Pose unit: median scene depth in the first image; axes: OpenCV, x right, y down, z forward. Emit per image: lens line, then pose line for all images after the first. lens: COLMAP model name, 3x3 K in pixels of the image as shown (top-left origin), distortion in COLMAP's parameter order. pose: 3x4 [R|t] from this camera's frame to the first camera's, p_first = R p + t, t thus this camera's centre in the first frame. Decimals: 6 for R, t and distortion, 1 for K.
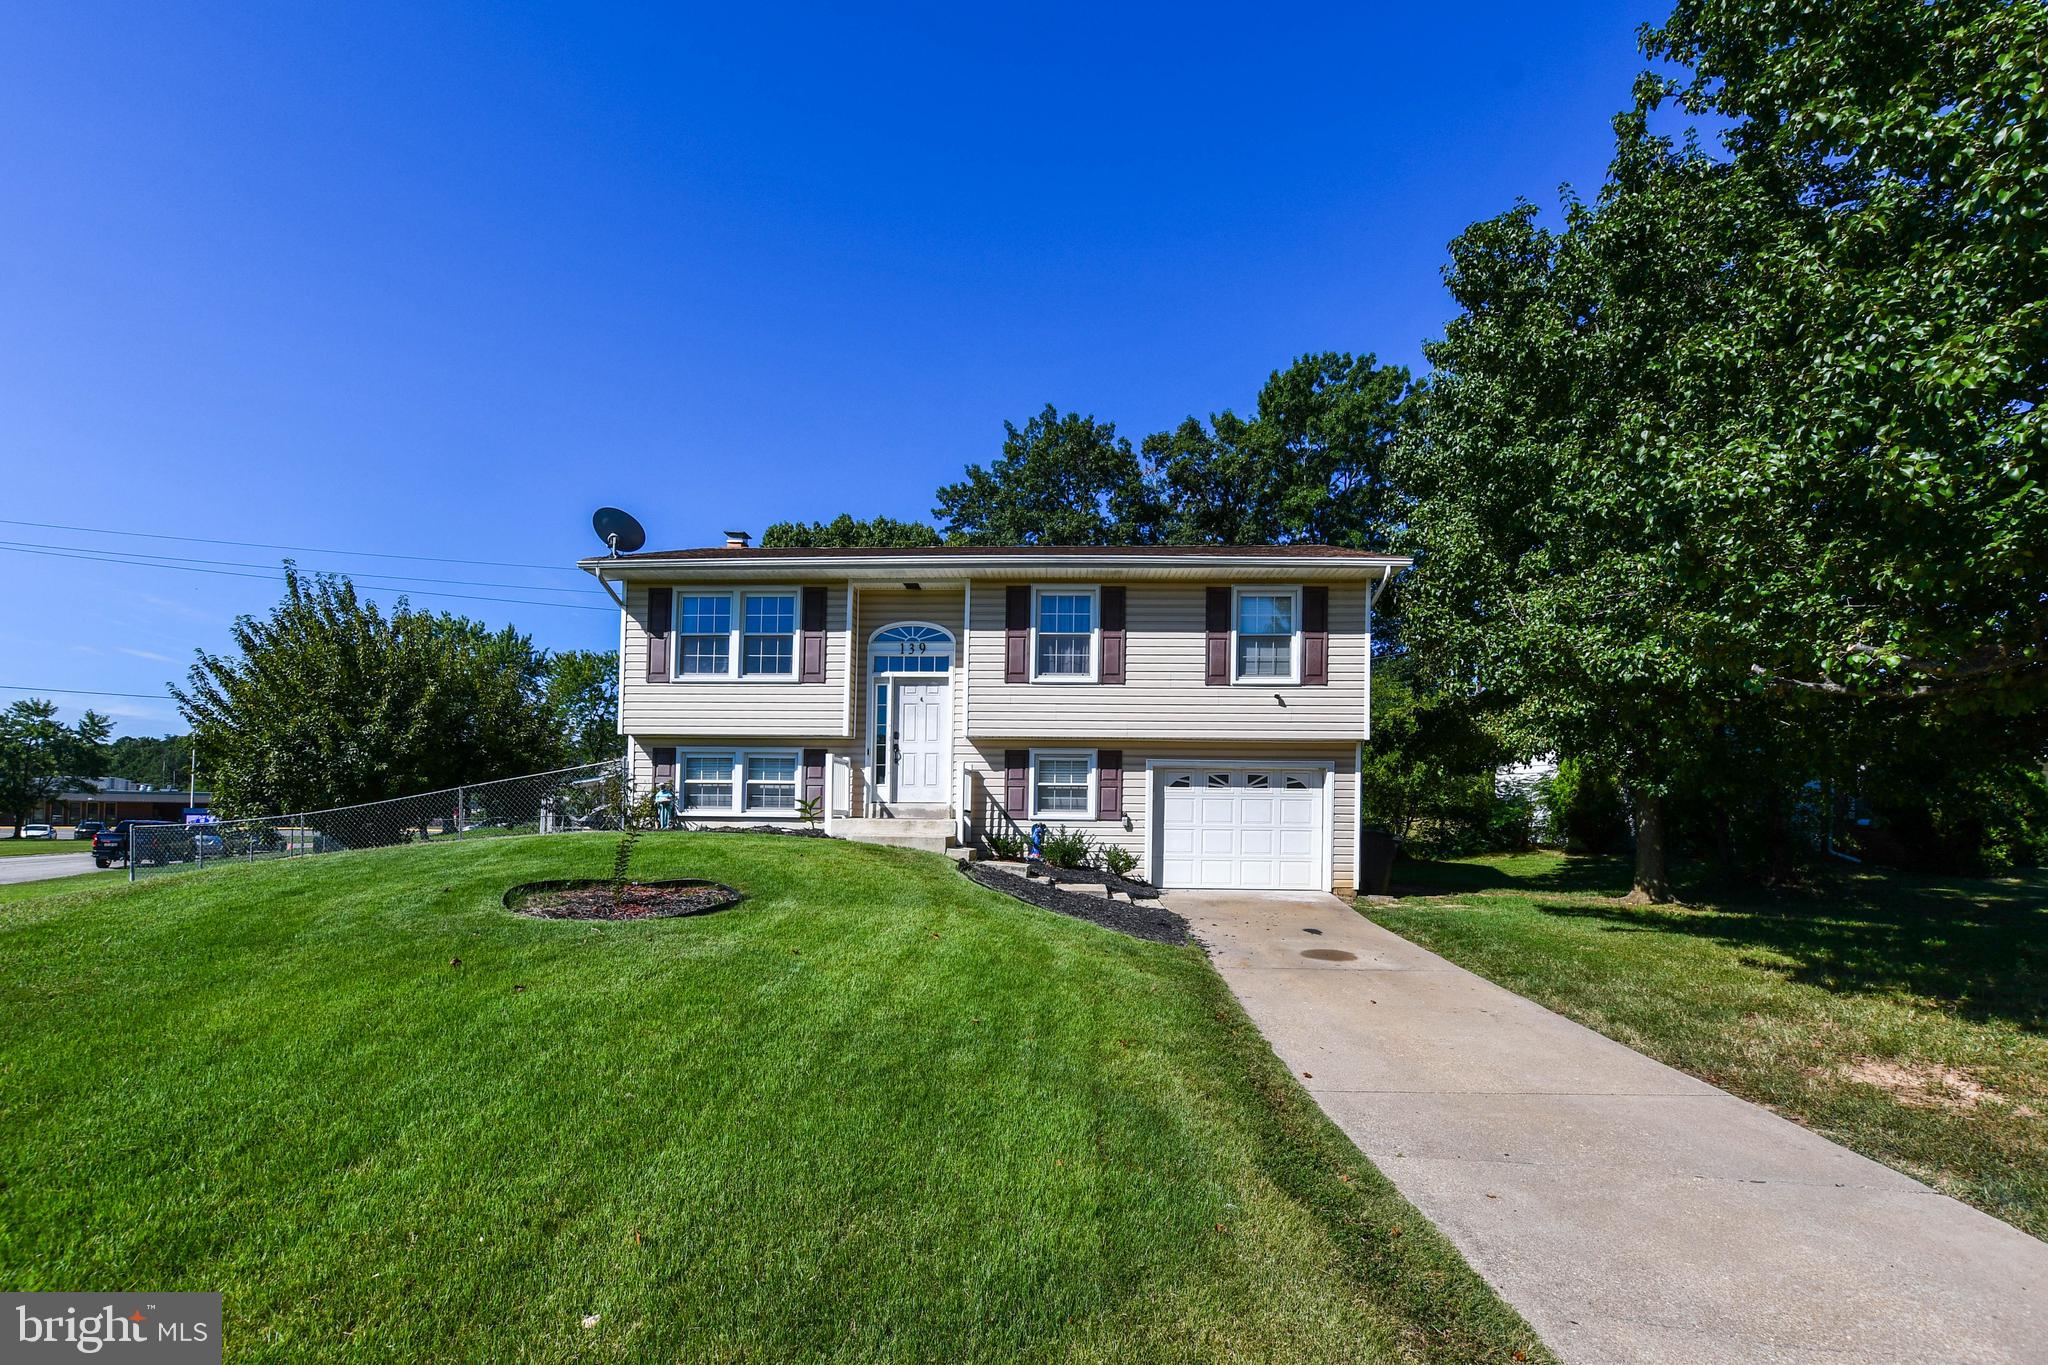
lens RADIAL K [[936.4, 0, 1021.7], [0, 936.4, 792.6], [0, 0, 1]] dist [-0.000297, 0.000180]
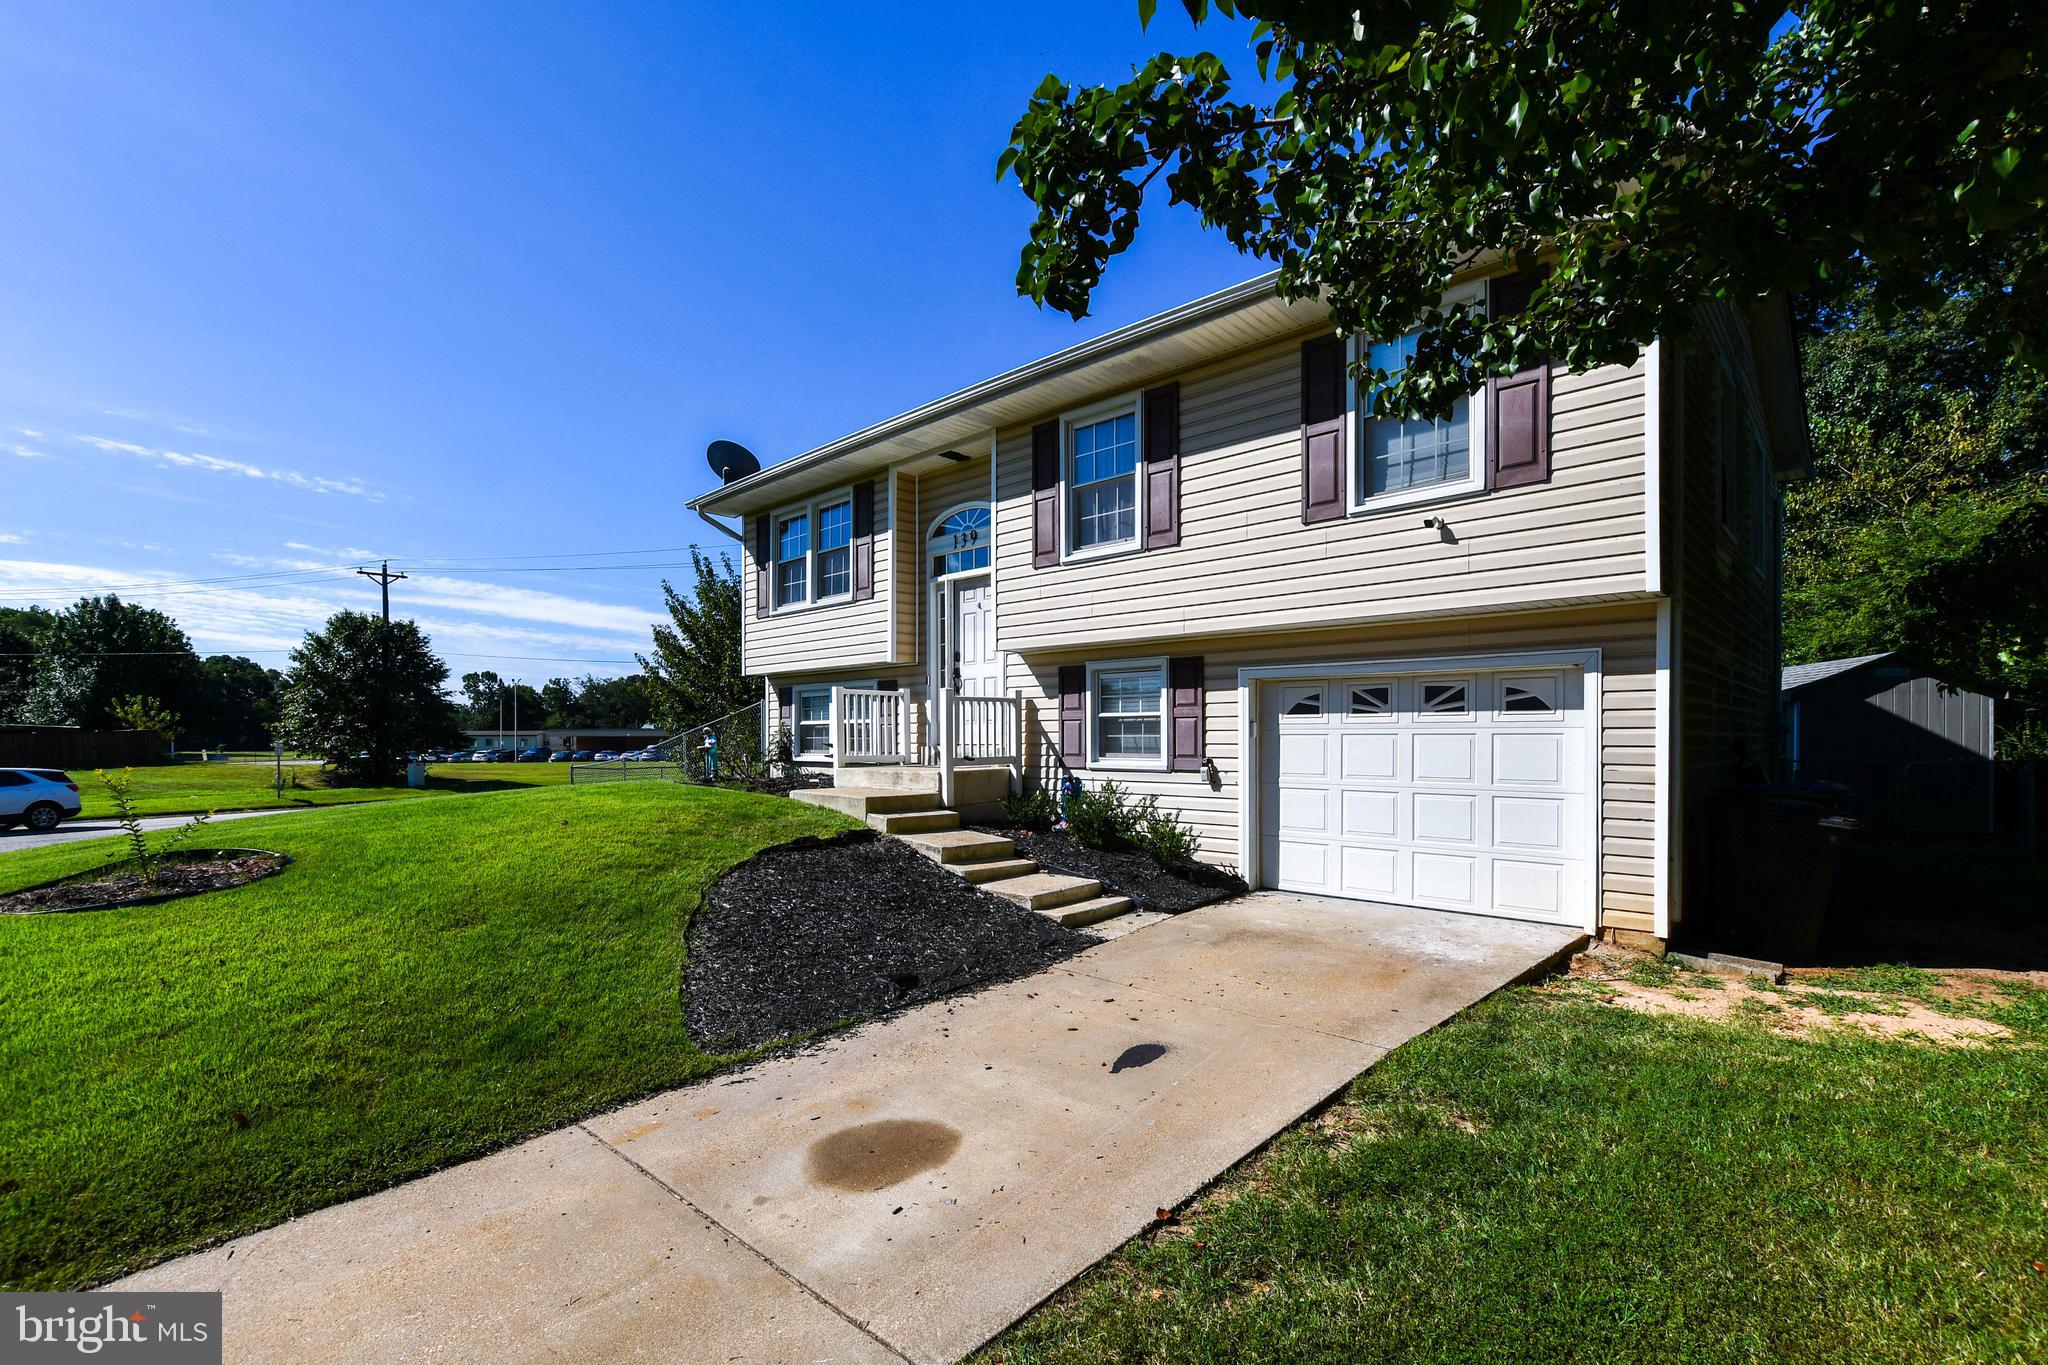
lens RADIAL K [[923.6, 0, 1033.7], [0, 923.6, 737.2], [0, 0, 1]] dist [-0.000797, 0.004070]
pose [[0.756317, -0.012649, -0.654083, 0.412367], [0.029779, 0.999442, 0.015105, -0.005062], [0.653528, -0.030902, 0.756272, 0.476514]]
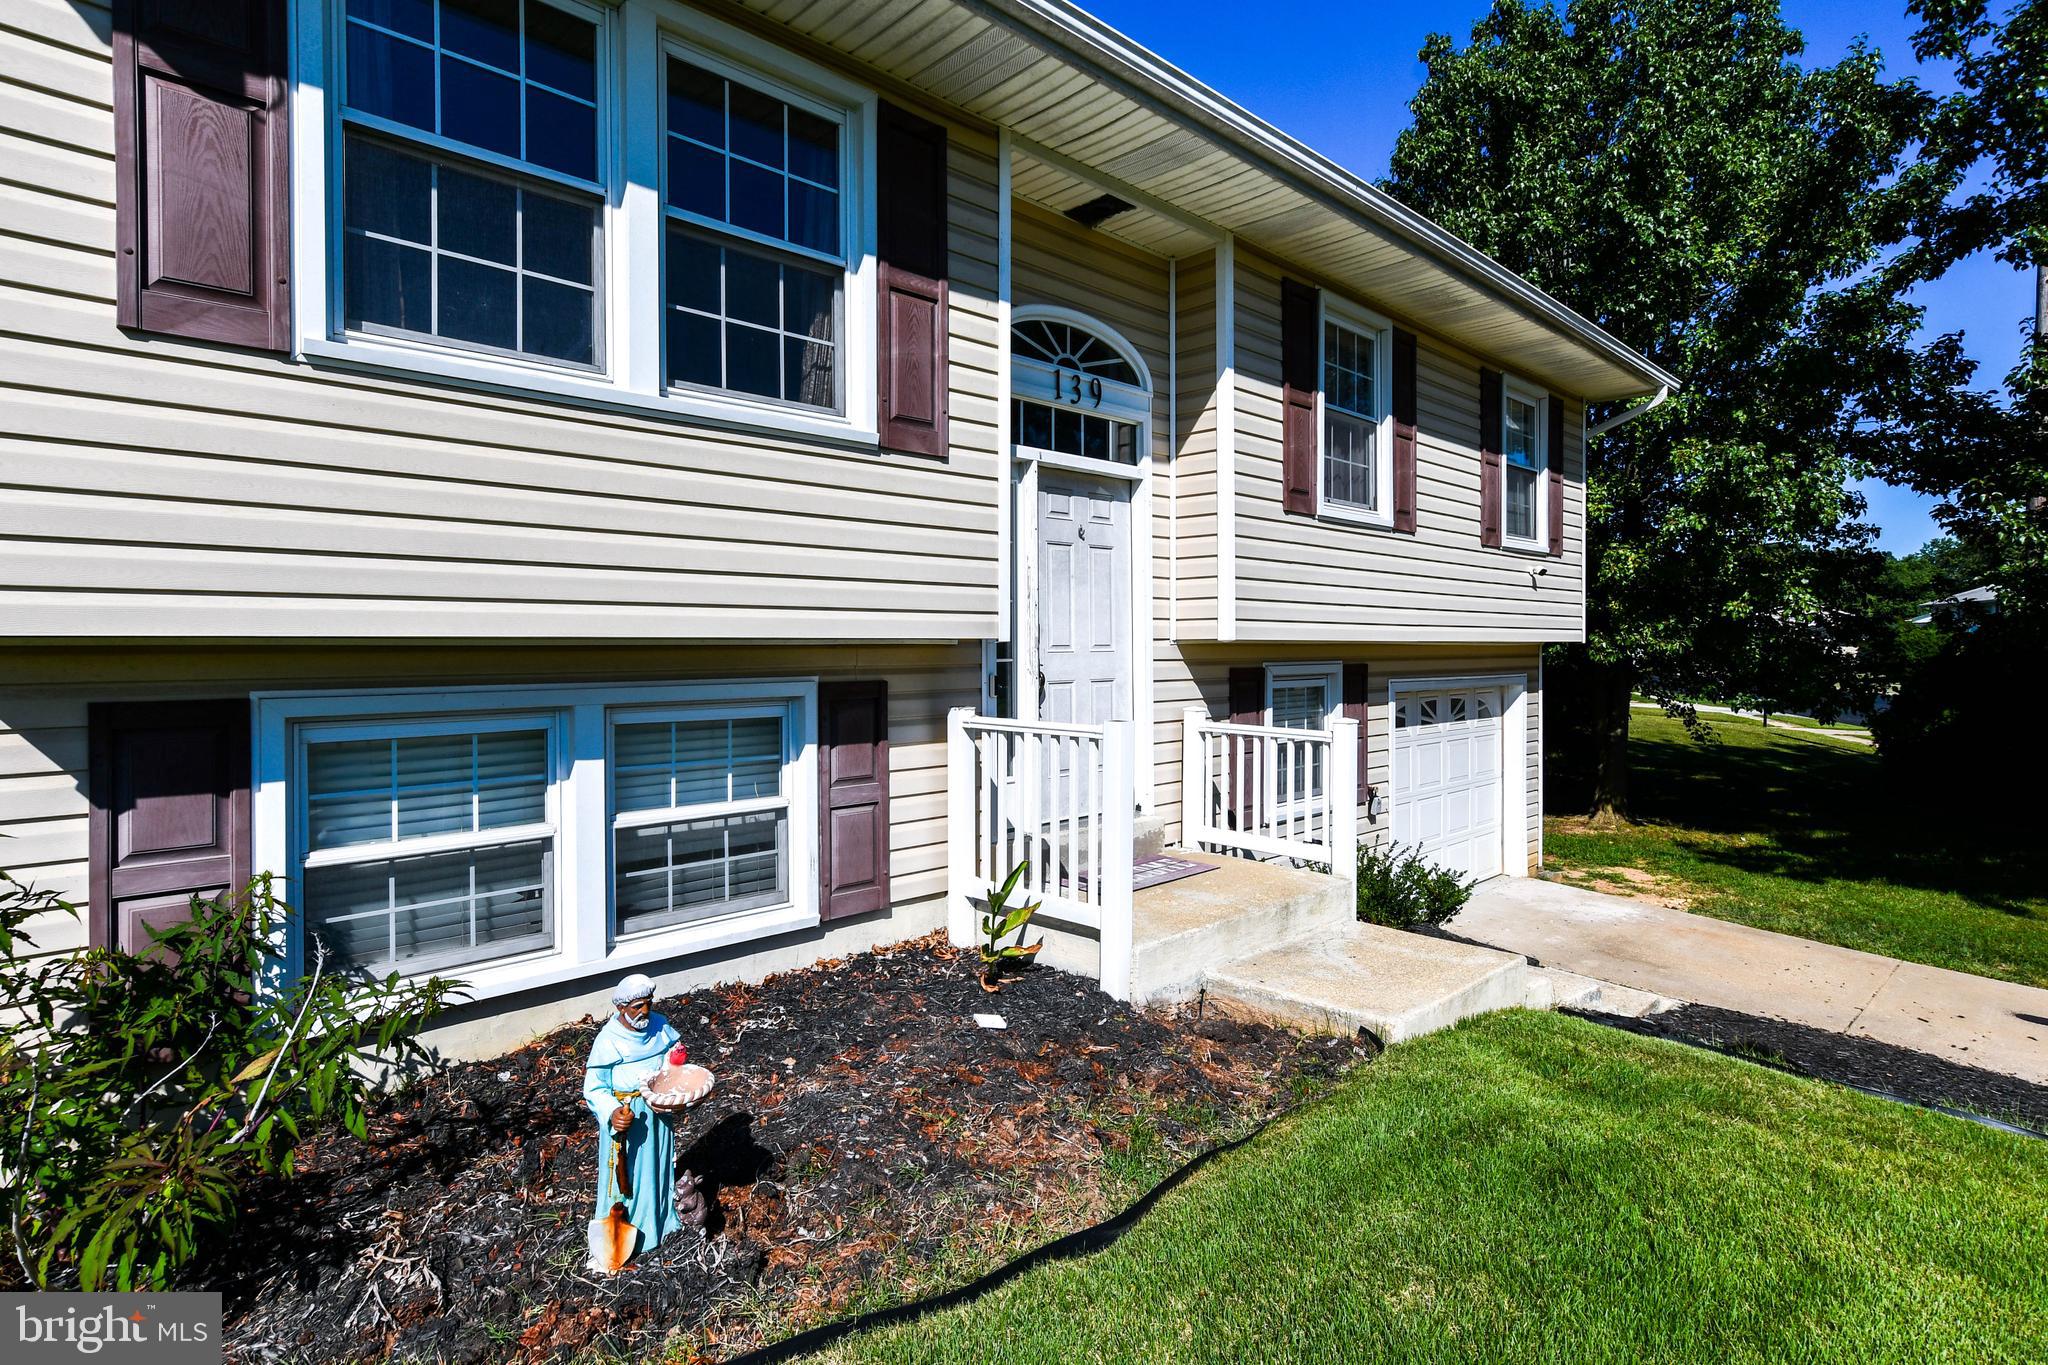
lens RADIAL K [[1049.3, 0, 1023.7], [0, 1049.3, 647.9], [0, 0, 1]] dist [0.011882, -0.000035]
pose [[0.685627, -0.013659, 0.727825, -0.427941], [-0.013119, 0.999430, 0.031115, -0.068733], [-0.727835, -0.030881, 0.685057, 0.747283]]
